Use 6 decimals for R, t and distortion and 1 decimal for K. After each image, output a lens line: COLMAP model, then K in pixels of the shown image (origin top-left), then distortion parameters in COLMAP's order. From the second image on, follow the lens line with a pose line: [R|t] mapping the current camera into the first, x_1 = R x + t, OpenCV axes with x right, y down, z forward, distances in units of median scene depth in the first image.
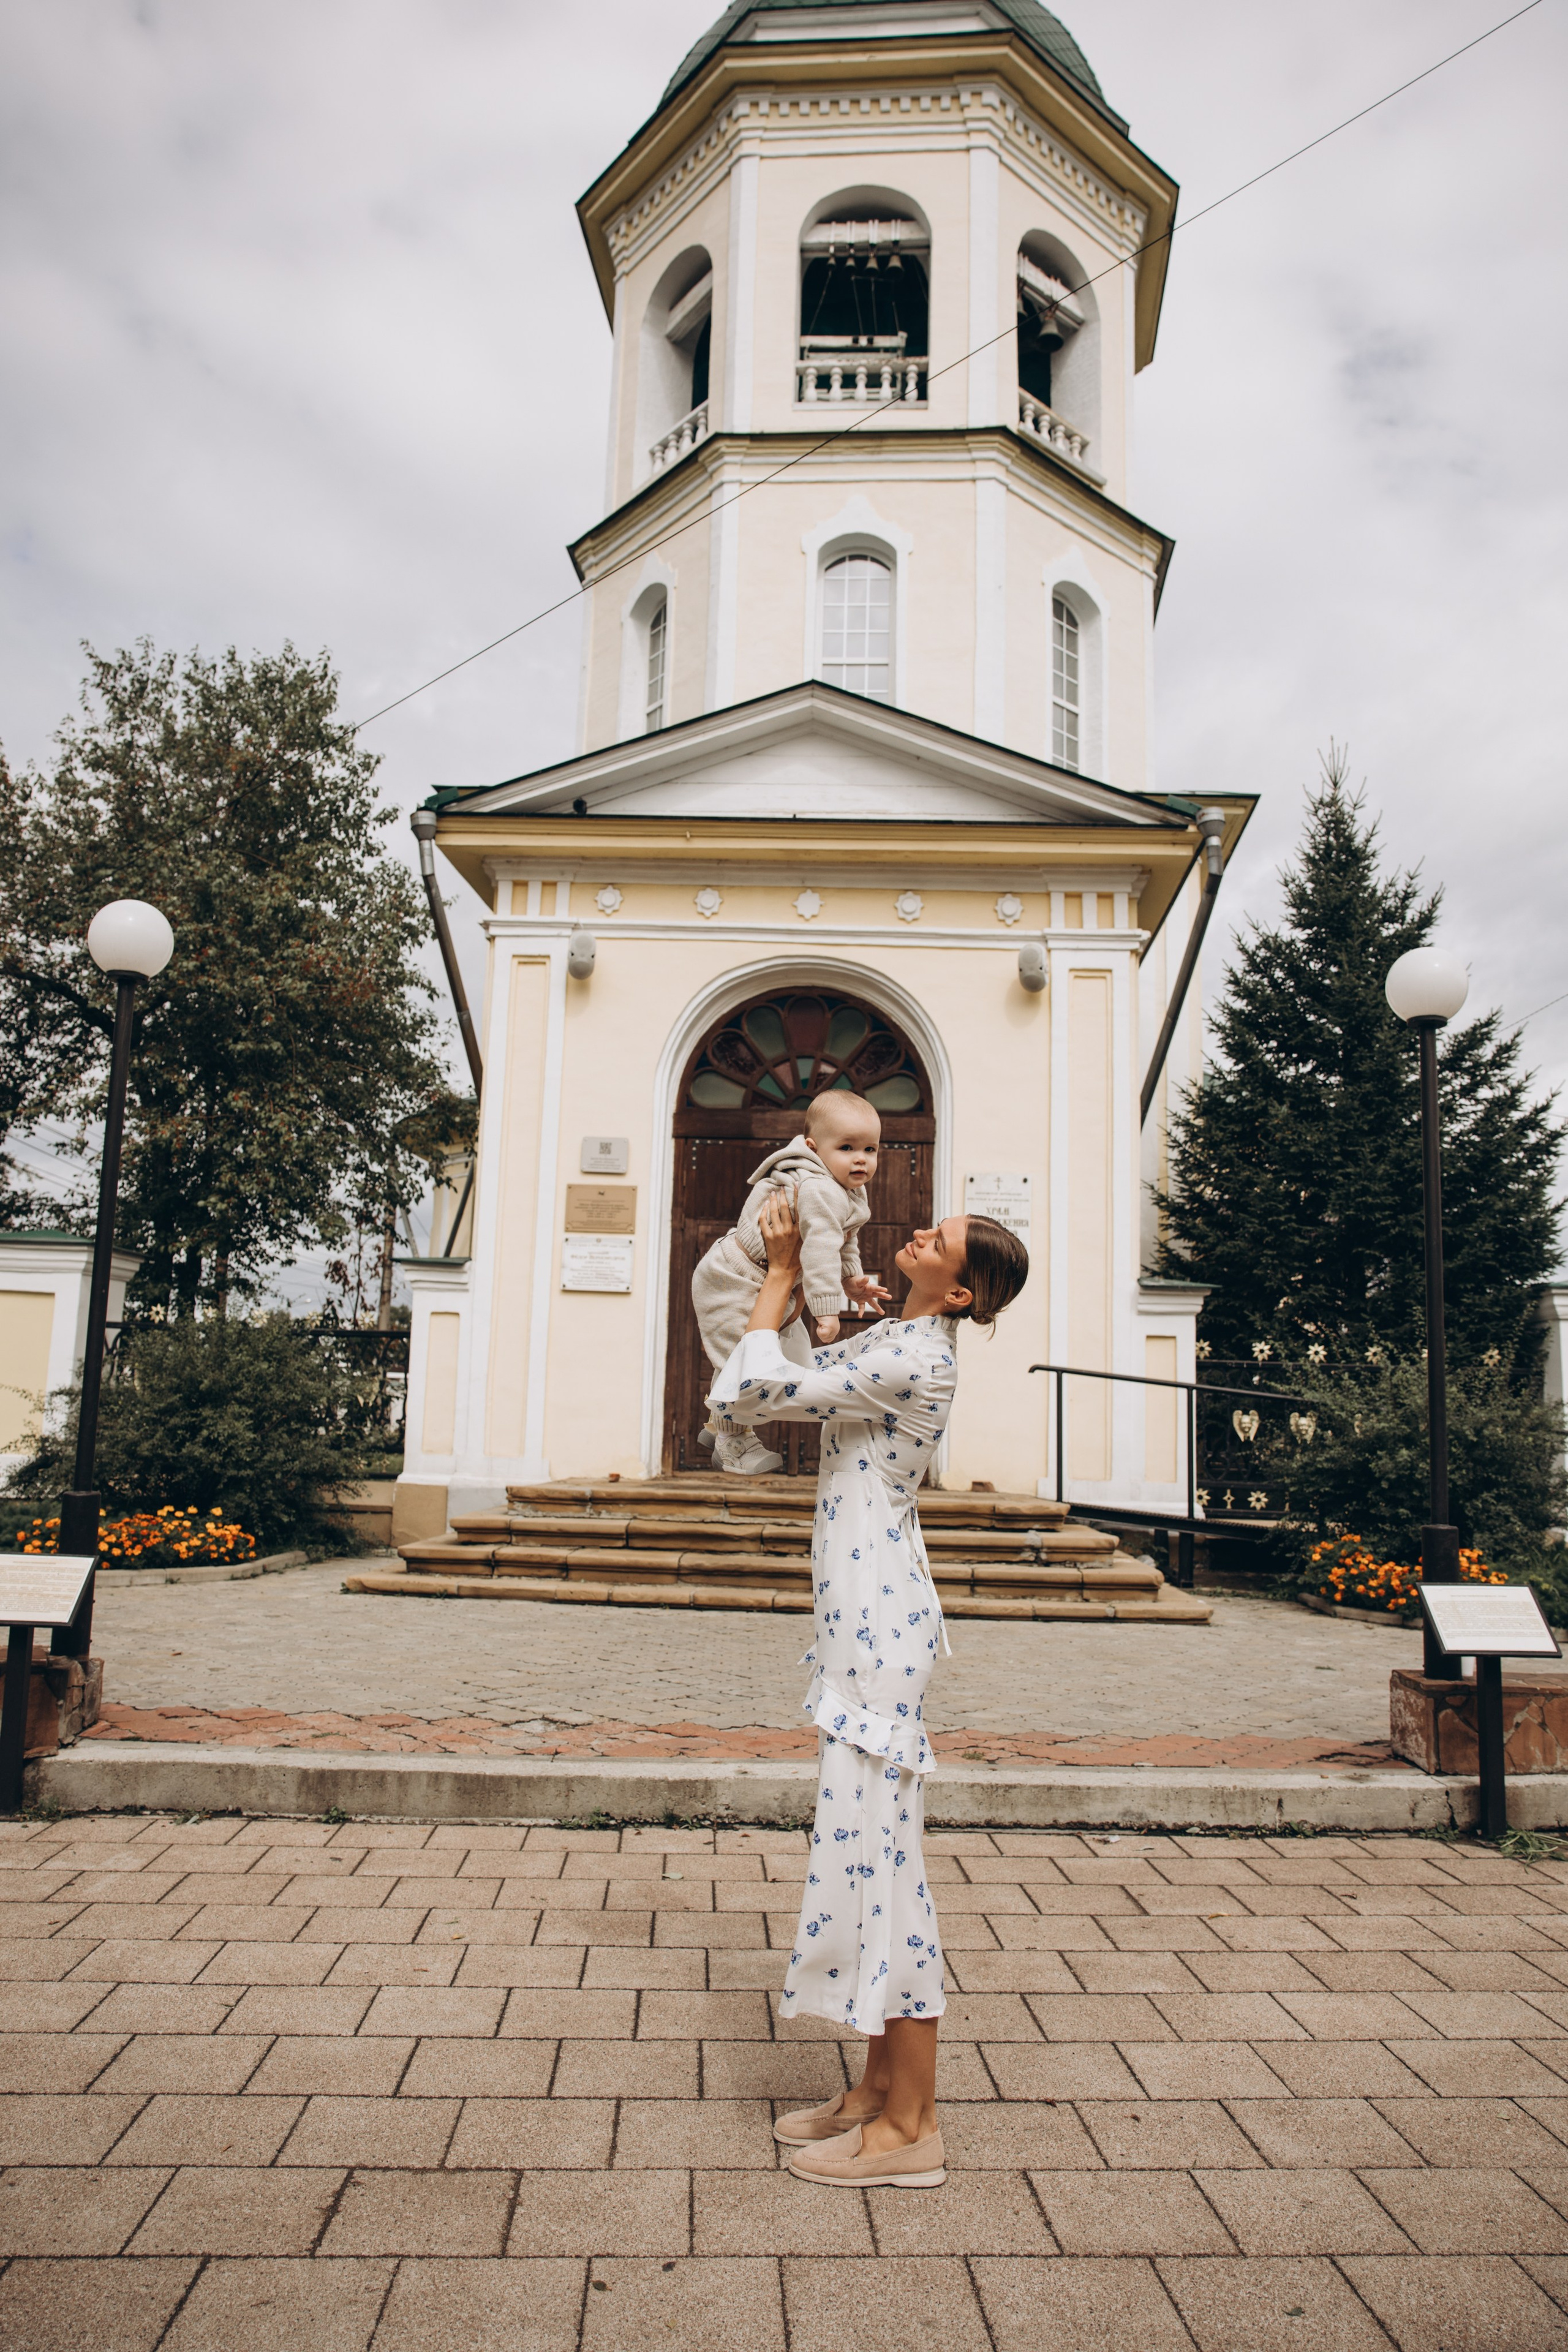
lens RADIAL K [[1555.2, 0, 768.0], [0, 1555.2, 1188.3], [0, 0, 1]] dist [-0.046699, 0.033517]
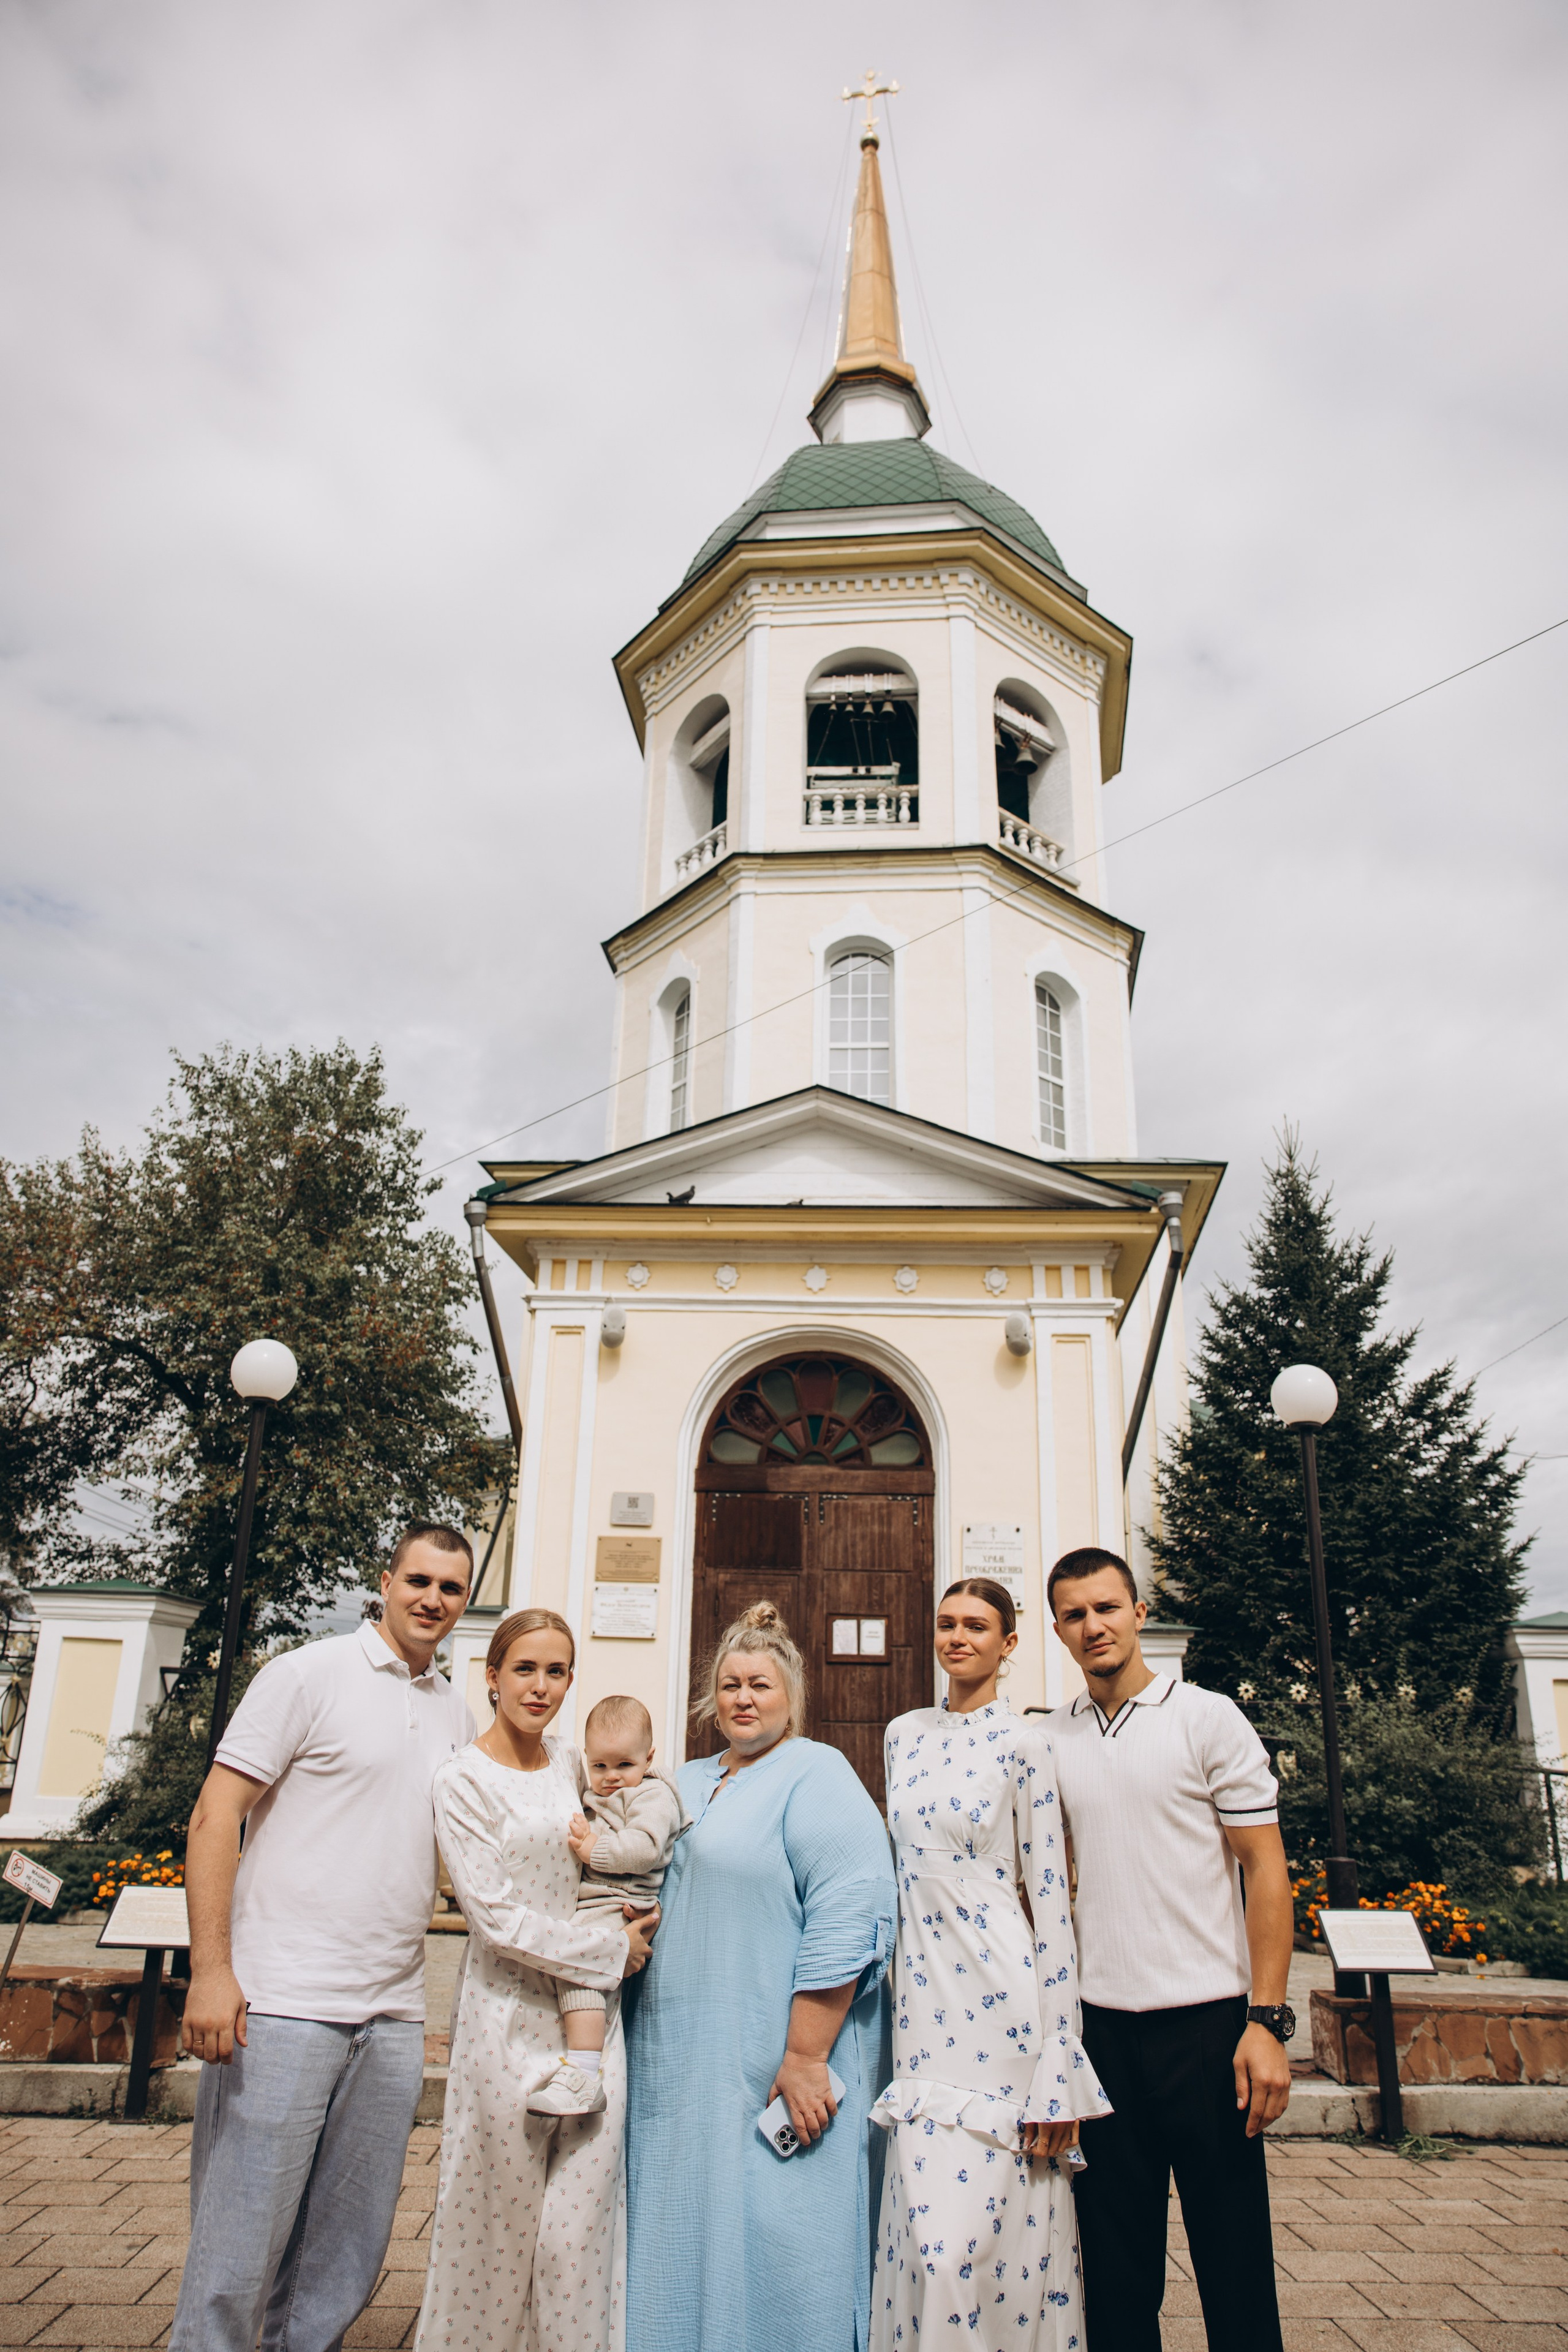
lens RADIAL K [[1555.2, 0, 768.0], [0, 1555.2, 1188.3], [0, 0, 1]] dist [-0.046699, 0.033517]
pose [[0.999852, -0.010158, -0.013859, 0.007567], [0.007150, 0.979360, -0.201995, -0.020475], [0.015625, 0.201866, 0.979288, -0.109703]]
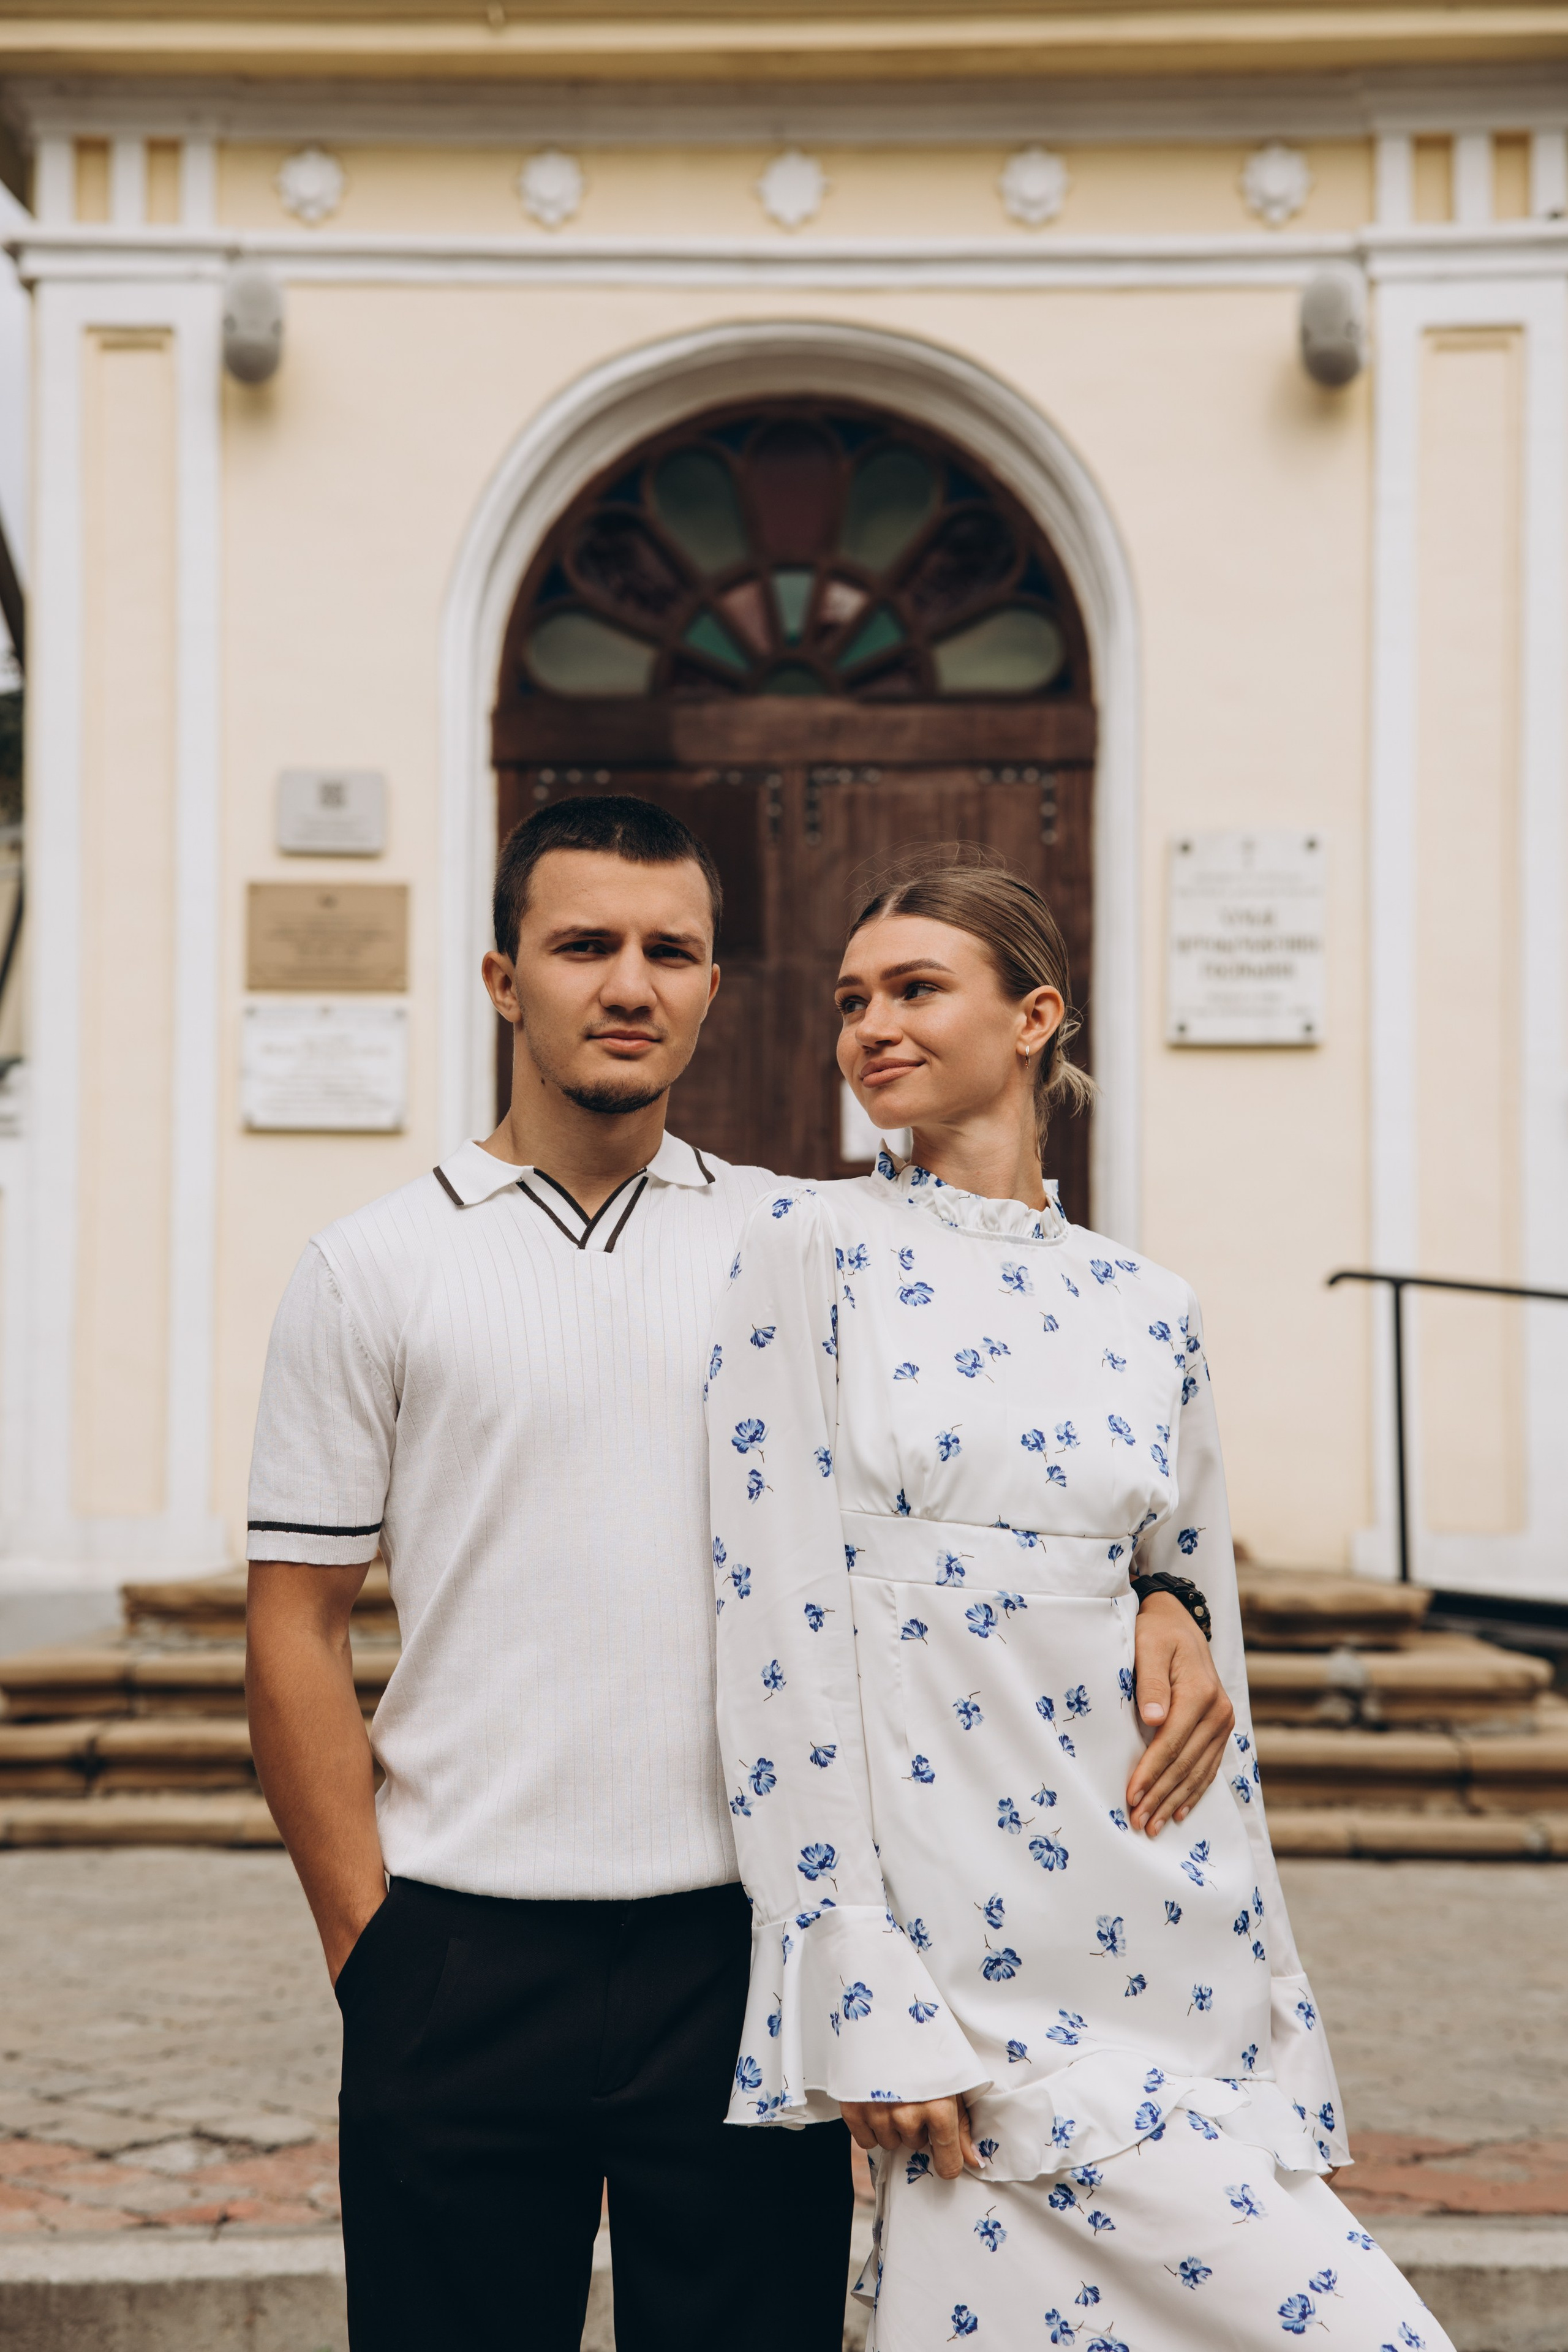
lens RADIAL K [[3509.8, 0, 774.3], [0, 3509.8, 1175.5], [0, 0, 1]] dist [0.438498, -1.073543]
pose [[0.999571, -0.026387, 0.012739, 0.001907], [0.025278, 0.996435, 0.080487, 0.003013], [-0.014818, -0.080131, 0.996674, 0.013571]]
